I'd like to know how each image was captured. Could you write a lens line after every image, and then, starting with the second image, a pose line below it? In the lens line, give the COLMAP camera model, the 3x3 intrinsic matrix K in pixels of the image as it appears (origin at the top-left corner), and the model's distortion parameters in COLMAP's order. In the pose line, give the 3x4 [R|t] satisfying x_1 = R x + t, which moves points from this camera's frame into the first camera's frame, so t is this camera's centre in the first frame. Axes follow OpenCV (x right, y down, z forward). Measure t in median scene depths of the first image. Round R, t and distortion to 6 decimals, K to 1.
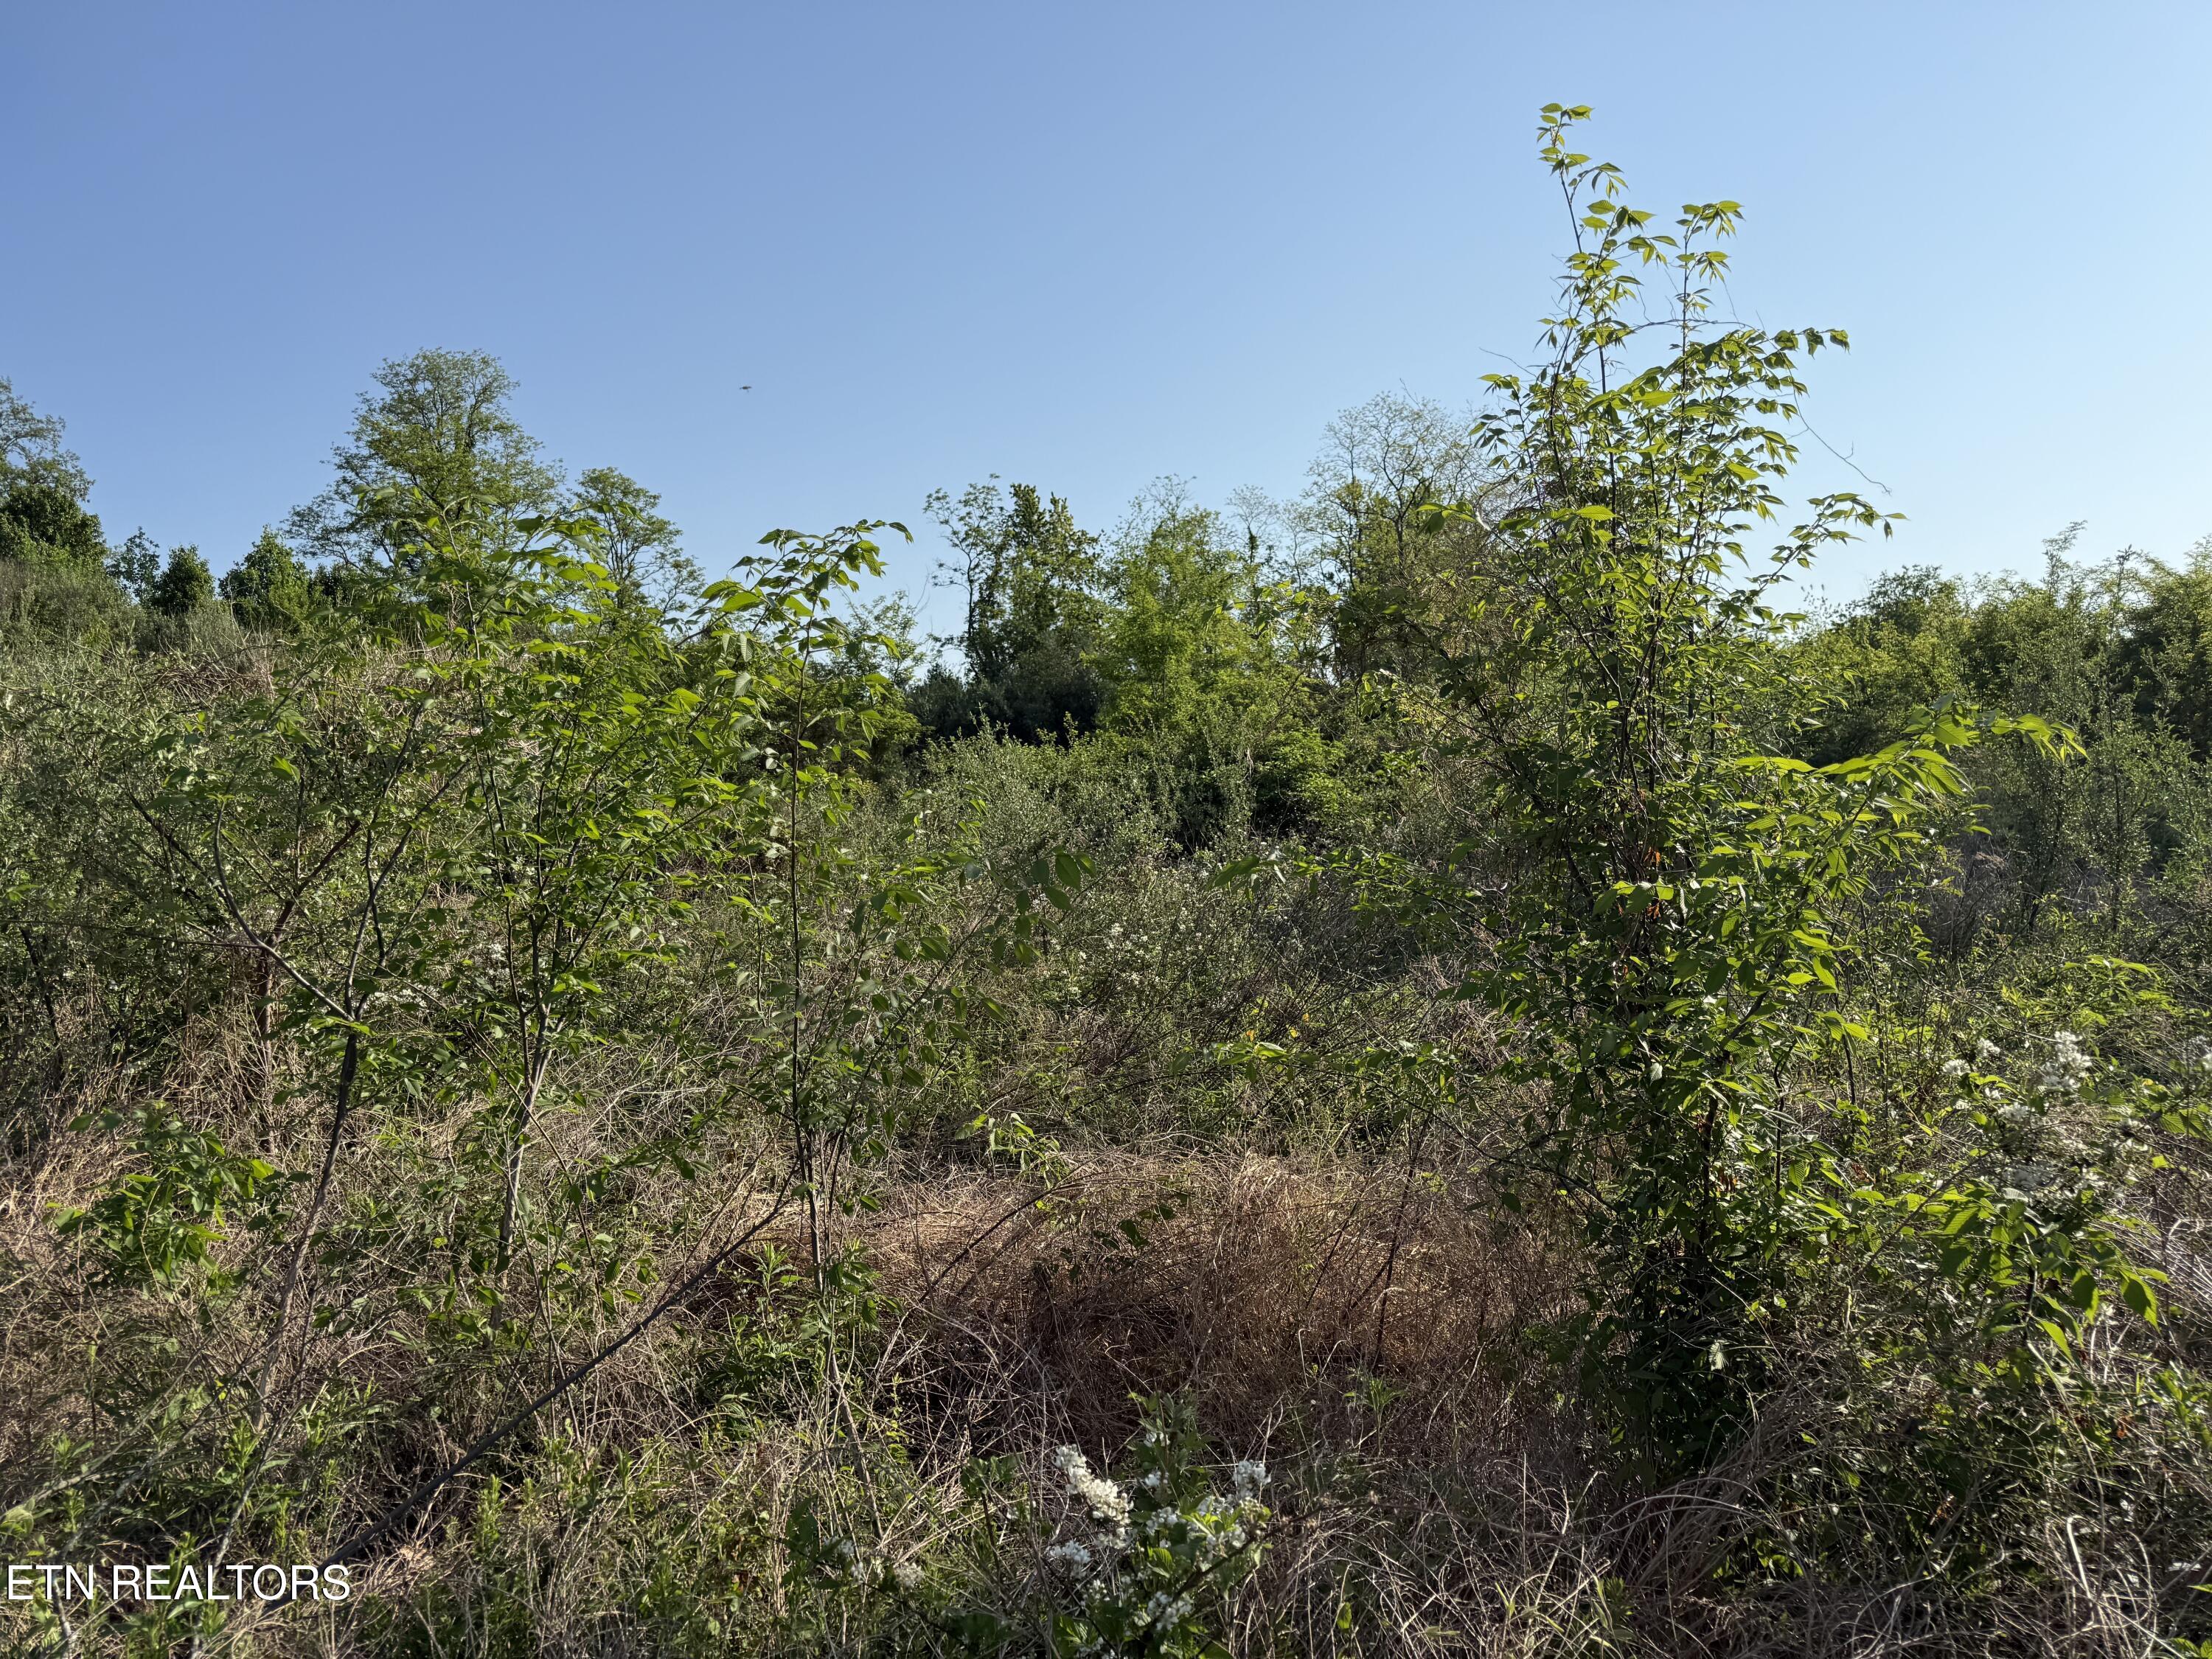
lens RADIAL K [[1546.8, 0, 1113.9], [0, 1546.8, 867.3], [0, 0, 1]] dist [0.062912, -0.069525]
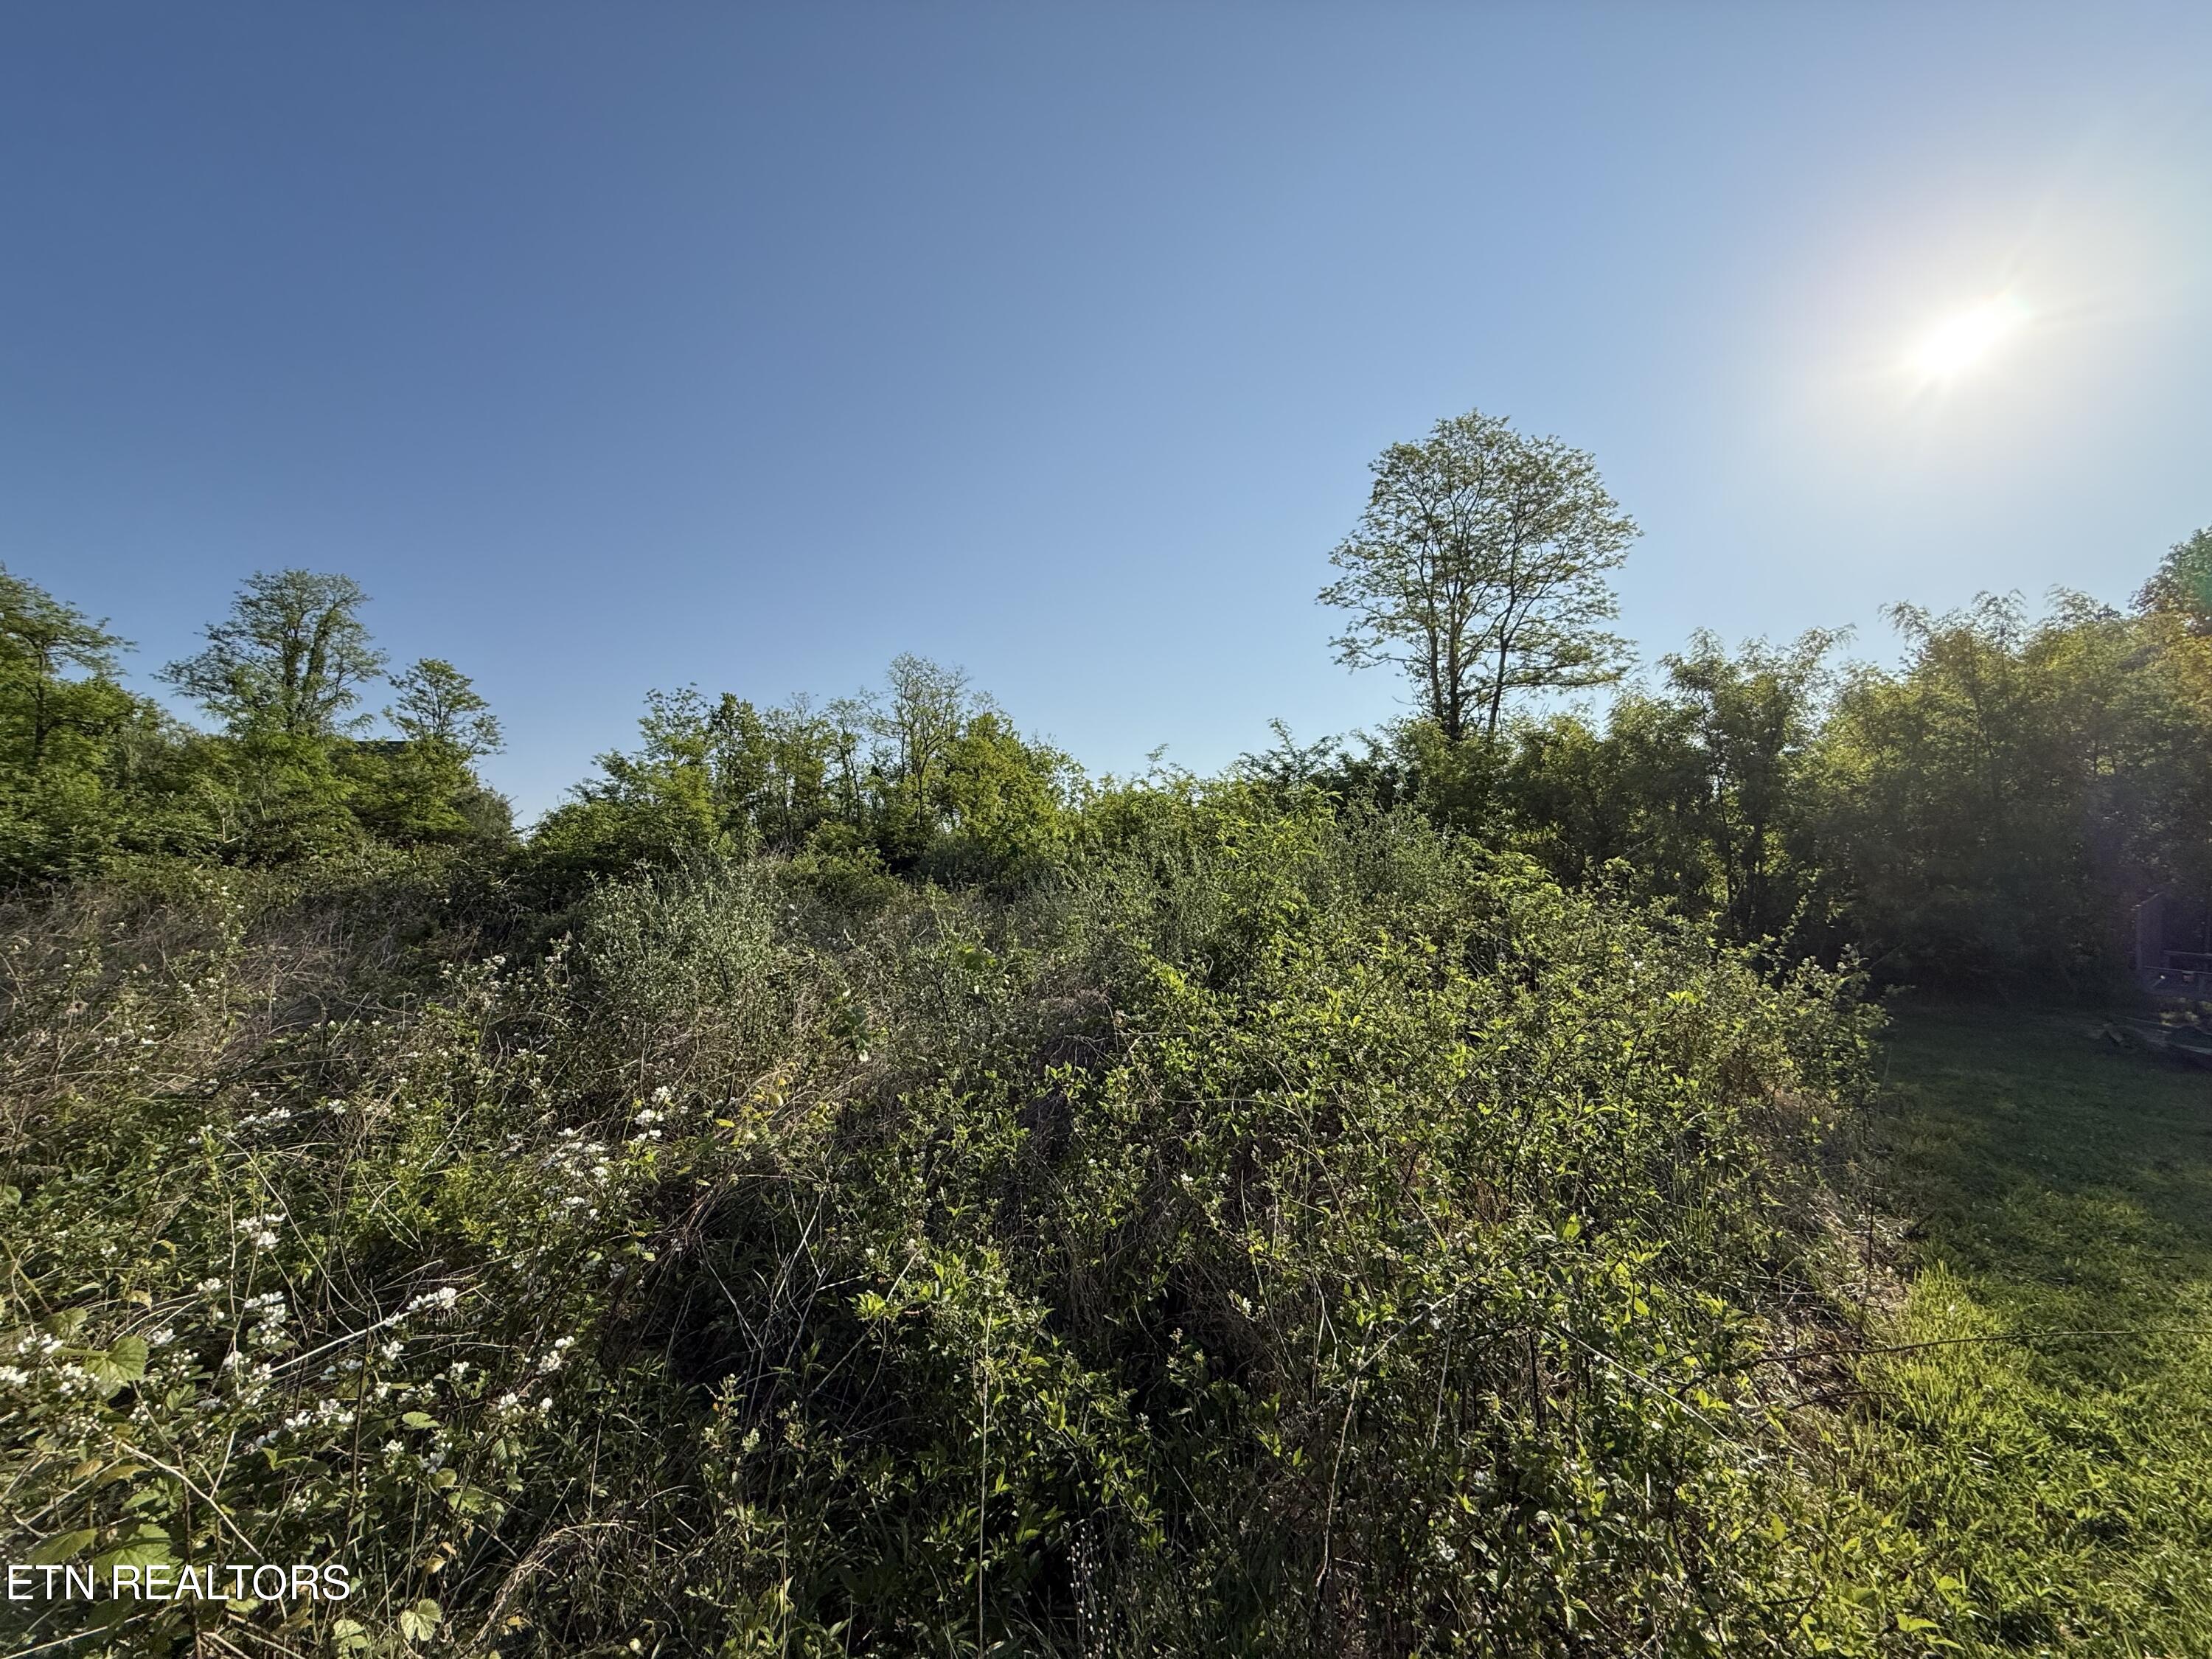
lens RADIAL K [[880.3, 0, 1099.2], [0, 880.3, 832.1], [0, 0, 1]] dist [-0.000103, 0.000022]
pose [[0.985977, 0.066352, 0.153125, 0.208513], [-0.046916, 0.990764, -0.127225, -0.008731], [-0.160152, 0.118257, 0.979983, 0.076737]]
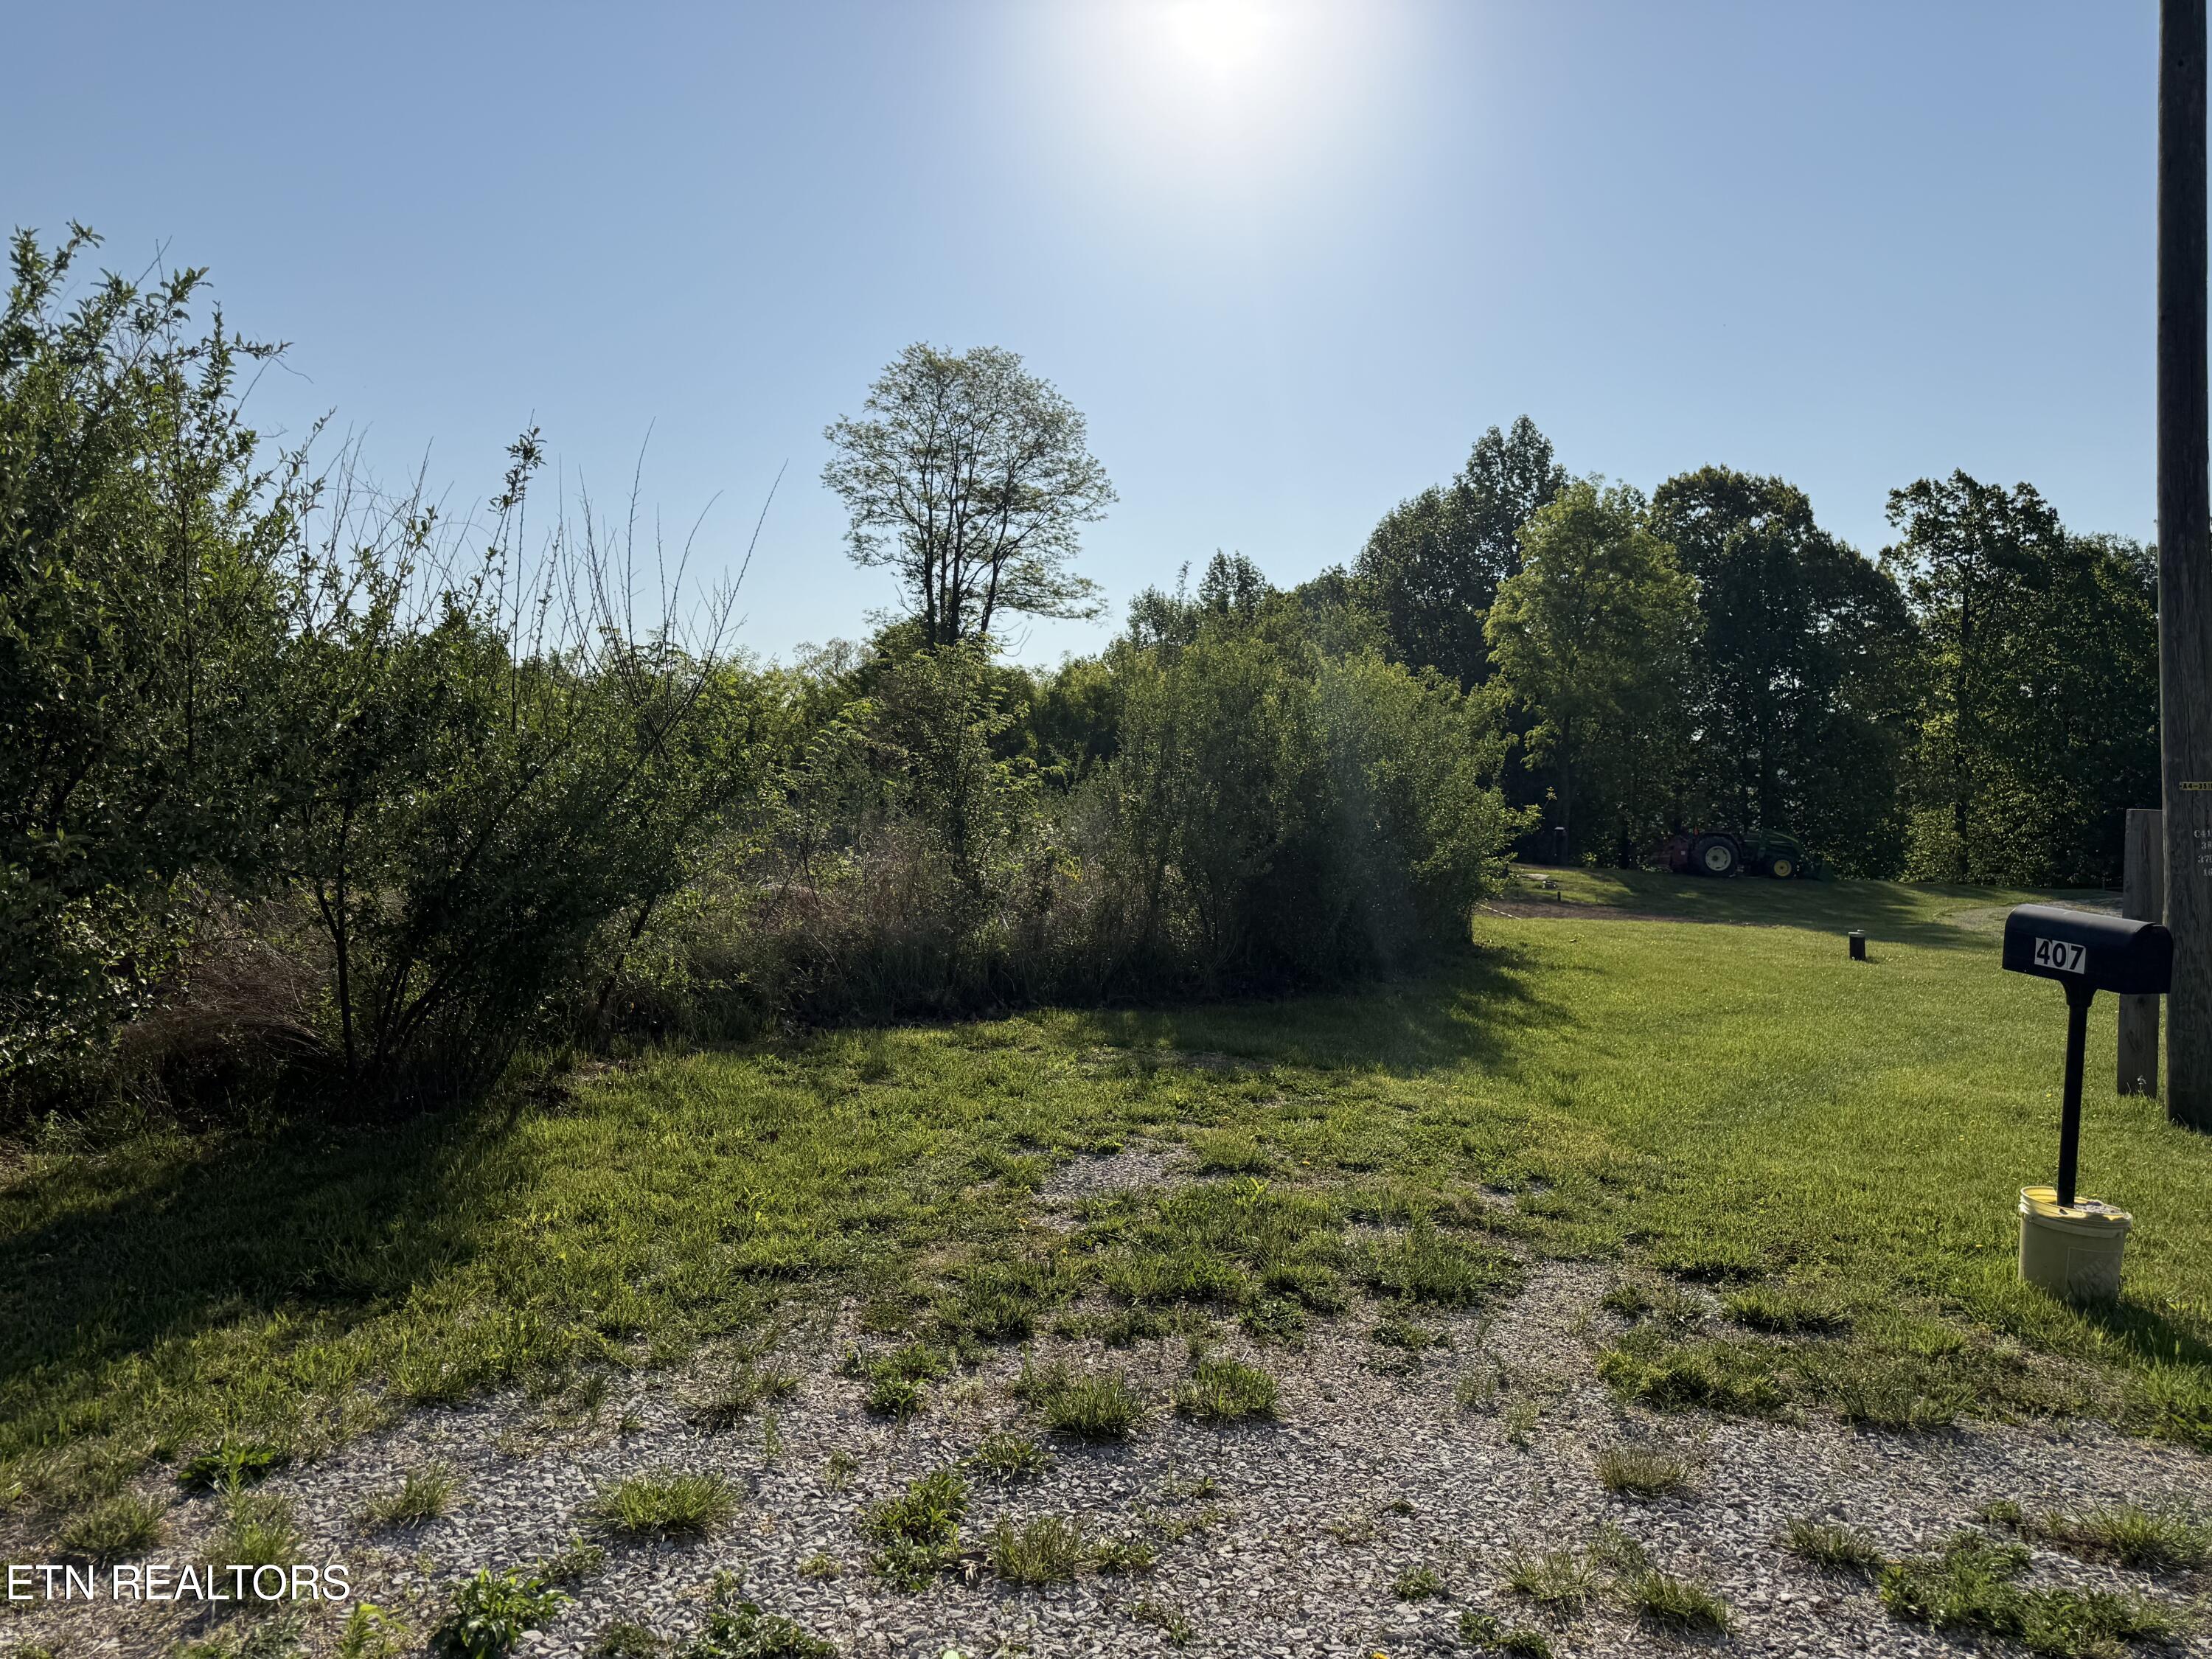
lens RADIAL K [[1546.8, 0, 1072.0], [0, 1546.8, 878.1], [0, 0, 1]] dist [0.062912, -0.069525]
pose [[0.632474, 0.032976, 0.773879, -0.111834], [-0.022589, 0.999454, -0.024127, 0.017316], [-0.774252, -0.002222, 0.632874, -0.079636]]
